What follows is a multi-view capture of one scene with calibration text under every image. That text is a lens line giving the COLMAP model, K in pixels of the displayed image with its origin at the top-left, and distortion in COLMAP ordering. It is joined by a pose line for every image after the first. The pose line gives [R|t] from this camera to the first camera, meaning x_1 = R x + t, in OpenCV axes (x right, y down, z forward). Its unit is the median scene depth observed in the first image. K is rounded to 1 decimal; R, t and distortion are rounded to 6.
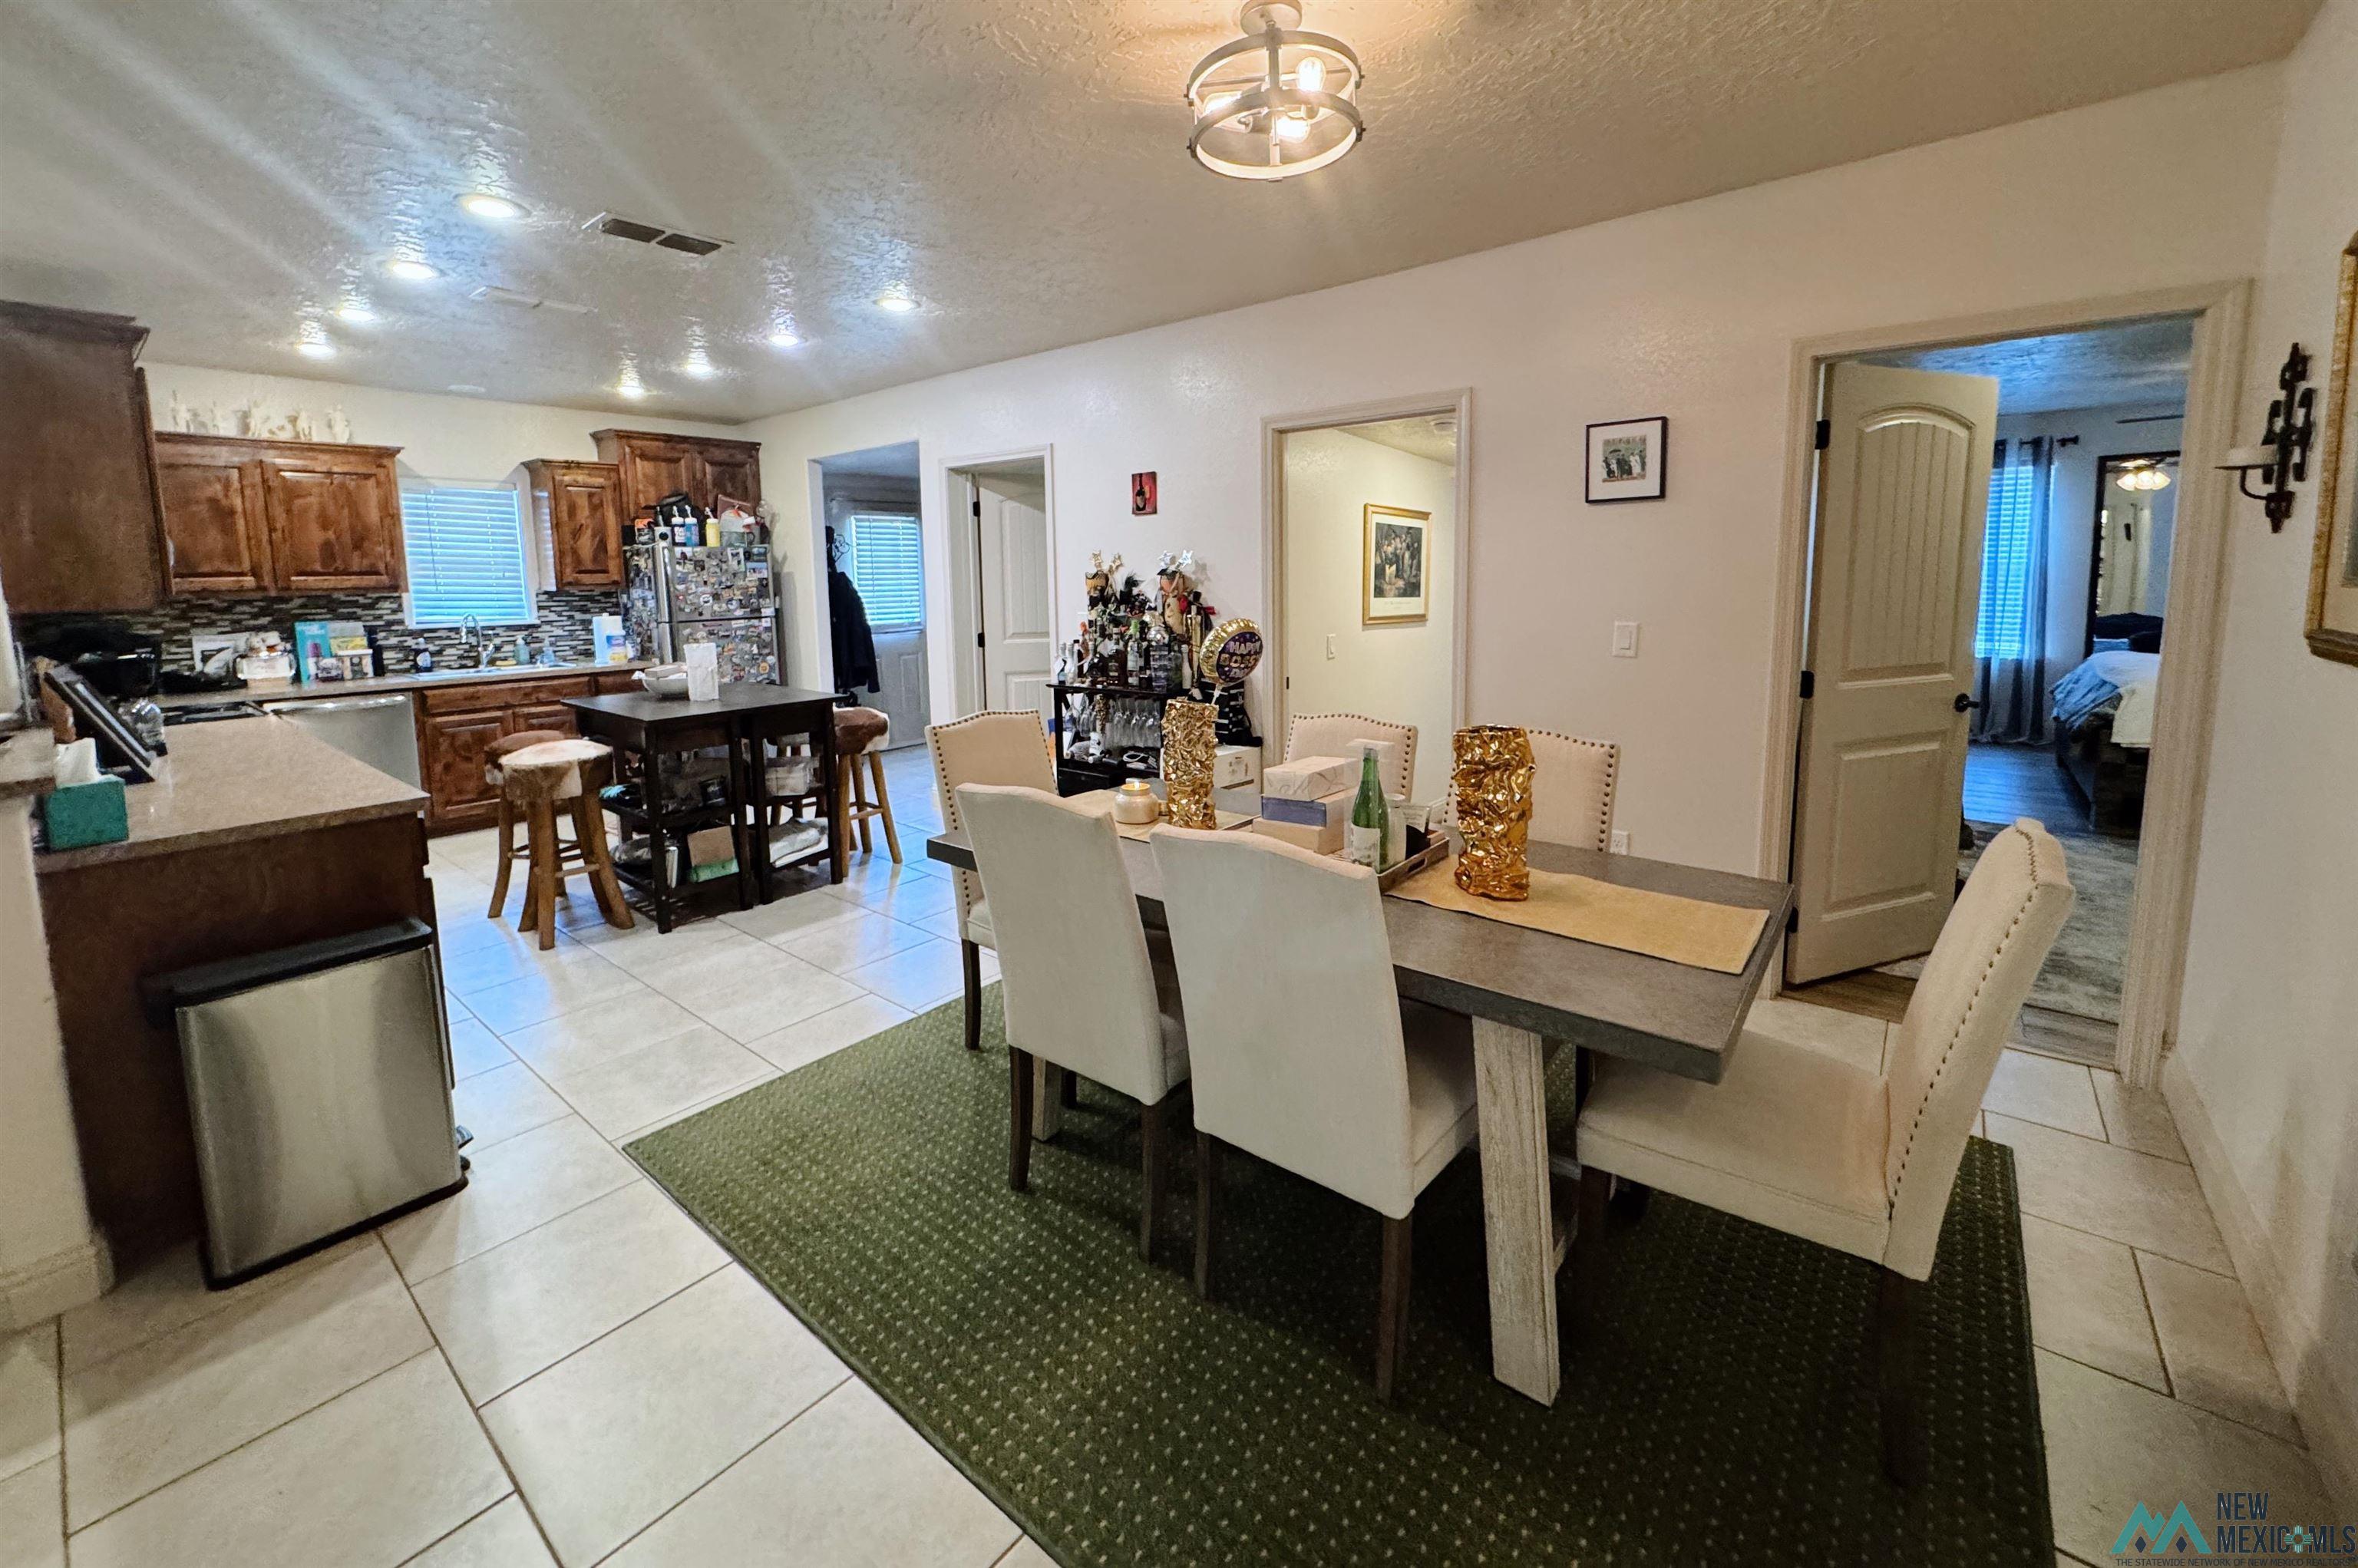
lens RADIAL K [[932.7, 0, 1187.8], [0, 932.7, 678.1], [0, 0, 1]] dist [-0.005469, 0.000560]
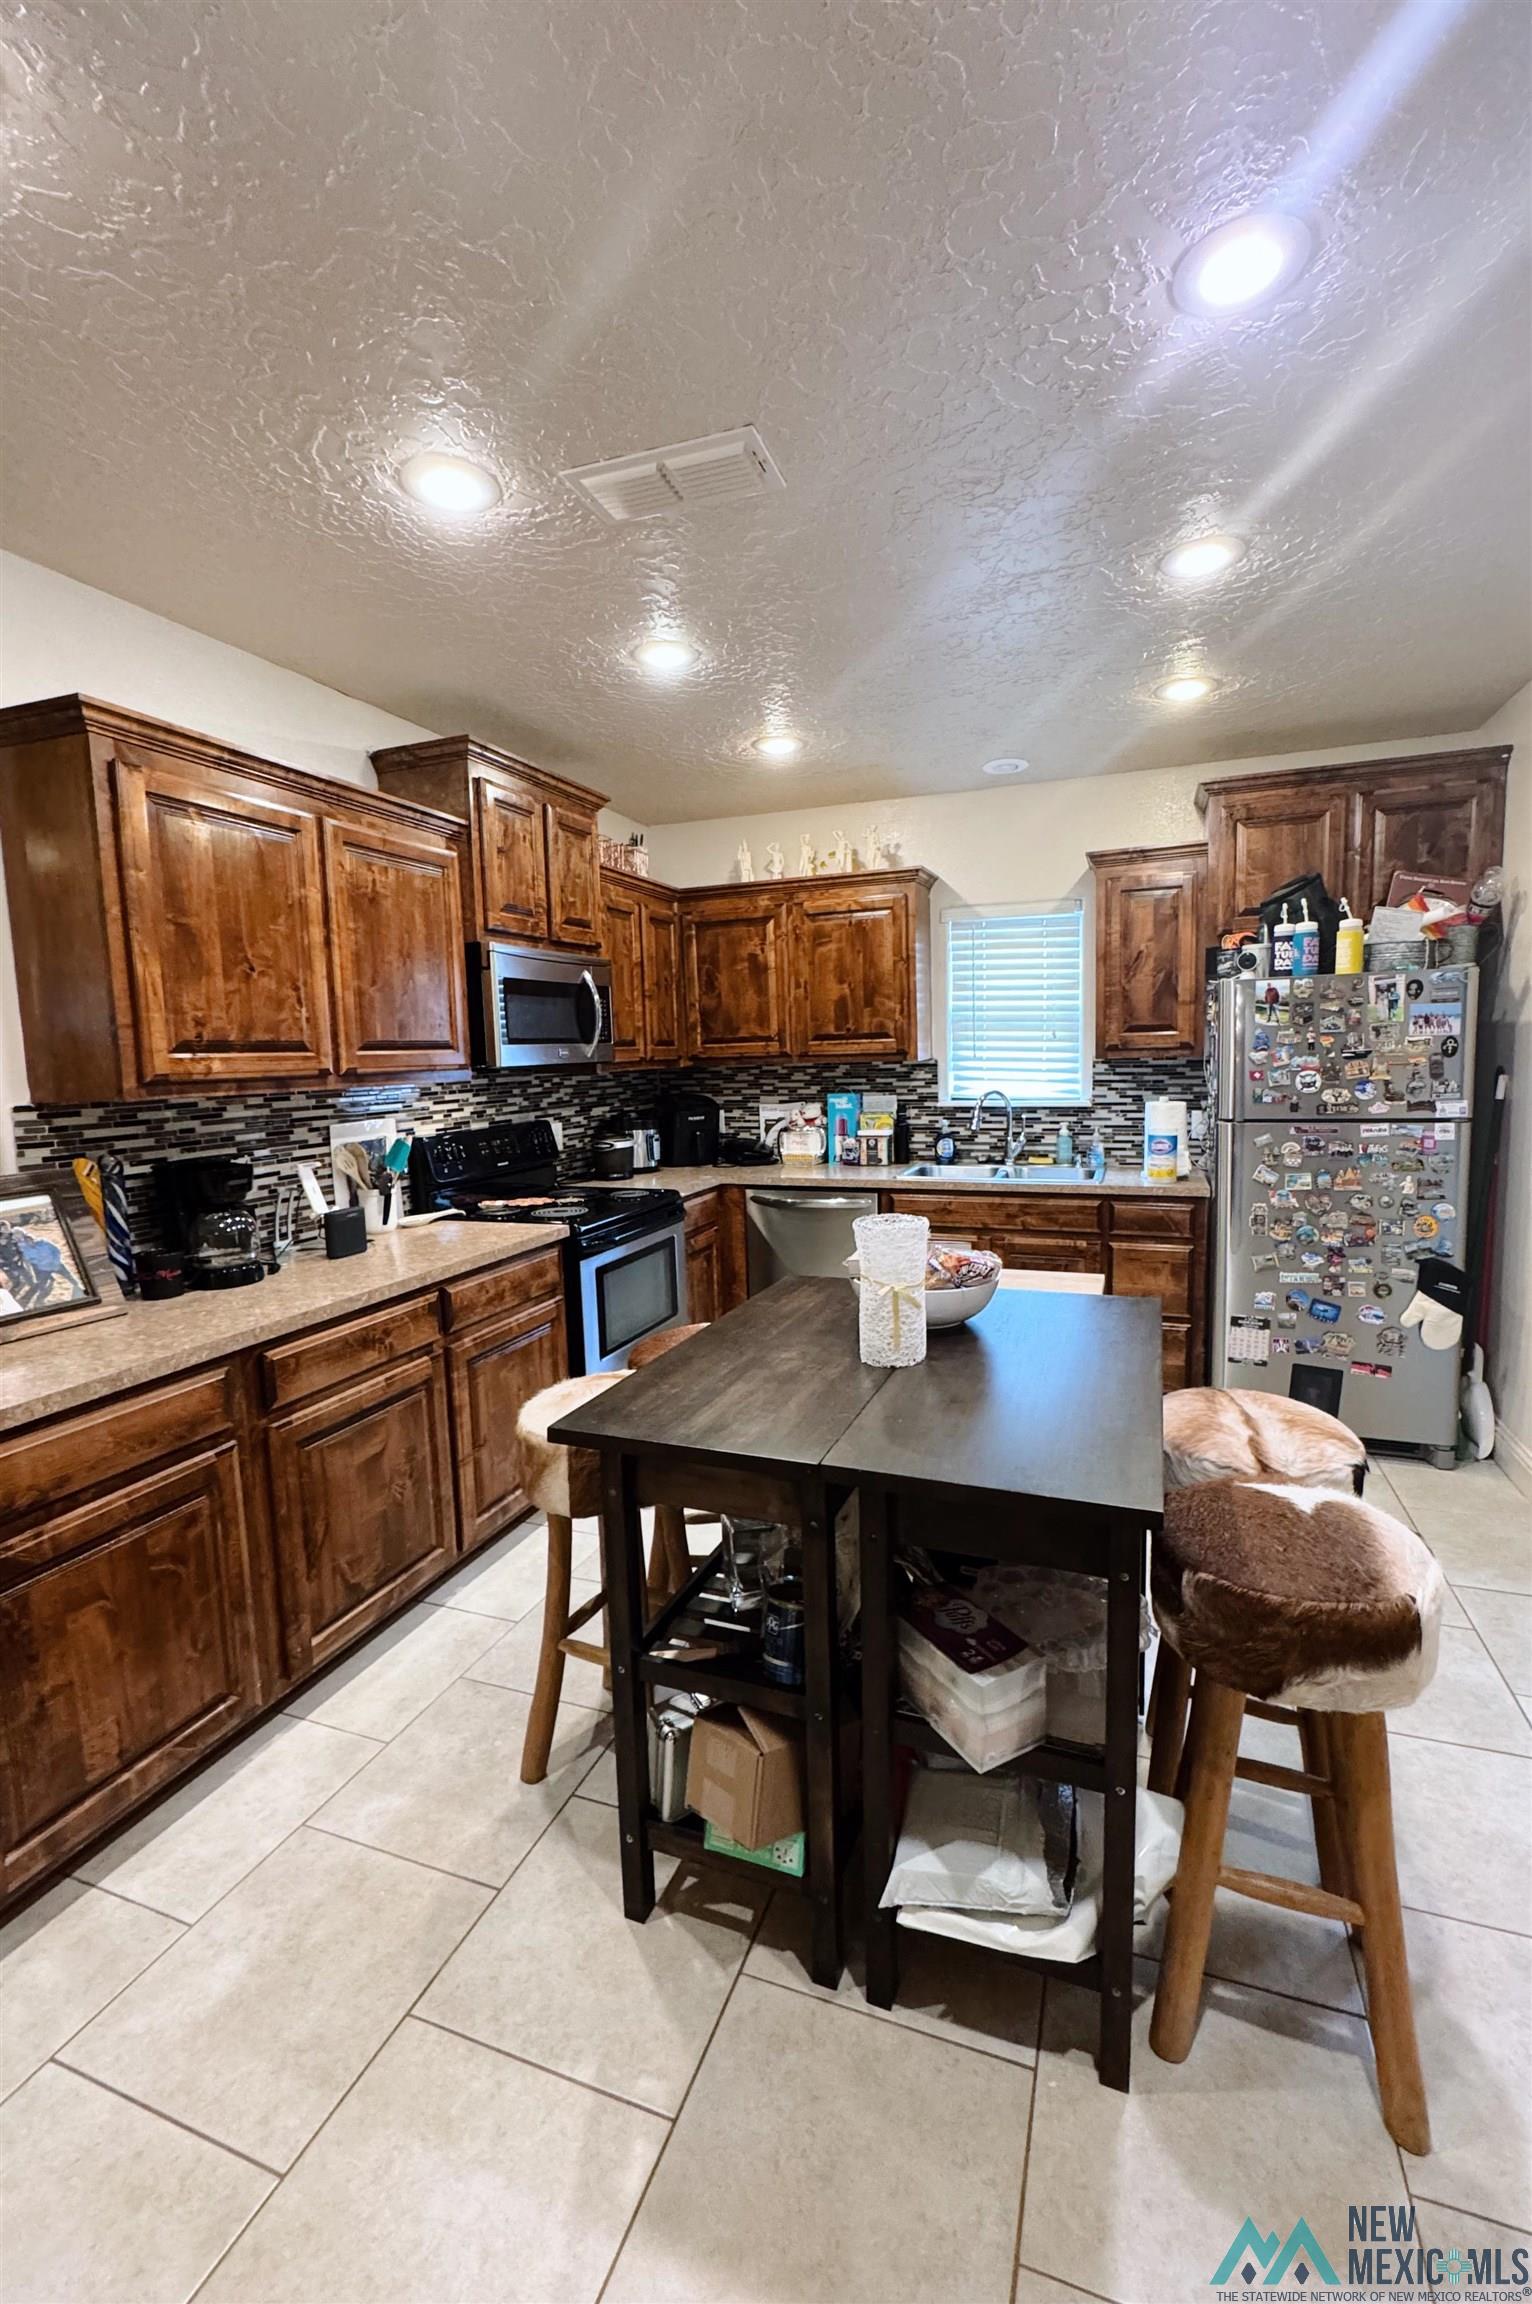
lens RADIAL K [[957.9, 0, 786.7], [0, 957.9, 1152.1], [0, 0, 1]] dist [-0.002488, 0.000084]
pose [[0.317513, 0.109185, -0.941947, -0.133269], [-0.086928, 0.992518, 0.085745, -0.079378], [0.944261, 0.054656, 0.324629, 0.683009]]
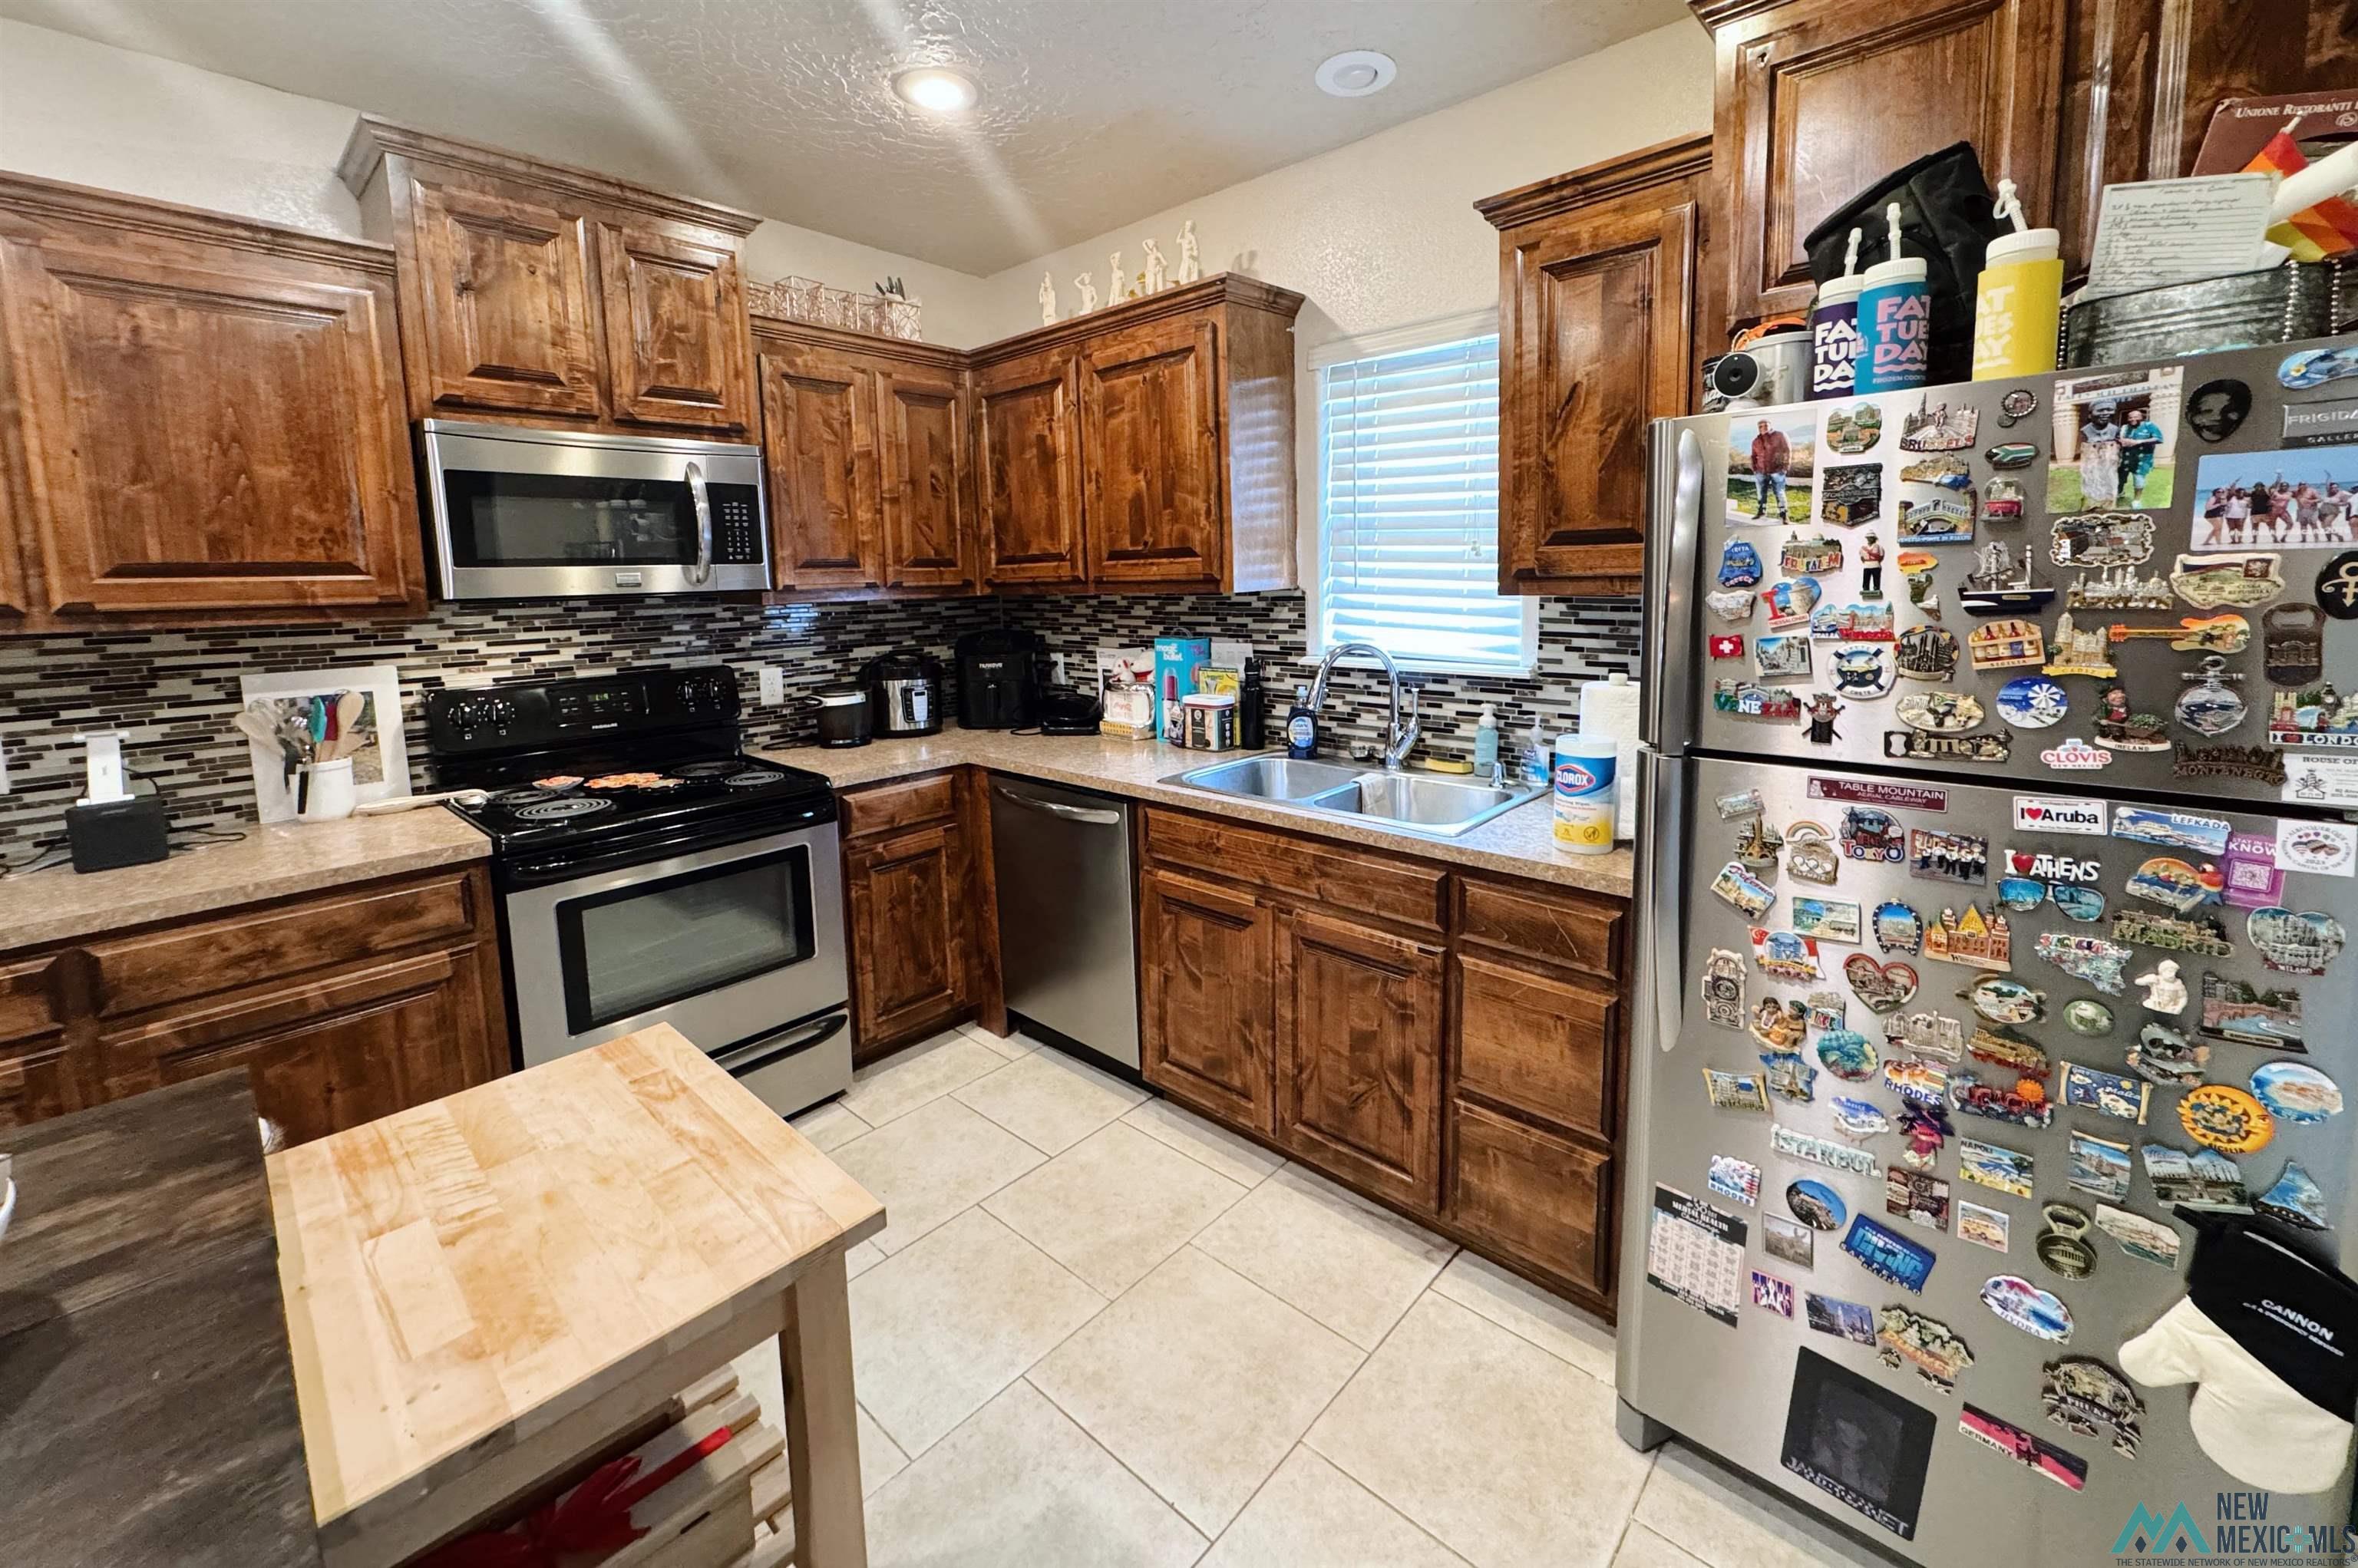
lens RADIAL K [[932.7, 0, 1180.7], [0, 932.7, 678.8], [0, 0, 1]] dist [-0.005469, 0.000560]
pose [[-0.061429, 0.128628, -0.989788, -0.379622], [-0.091212, 0.986788, 0.133899, -0.115387], [0.993935, 0.098506, -0.048885, 1.053127]]
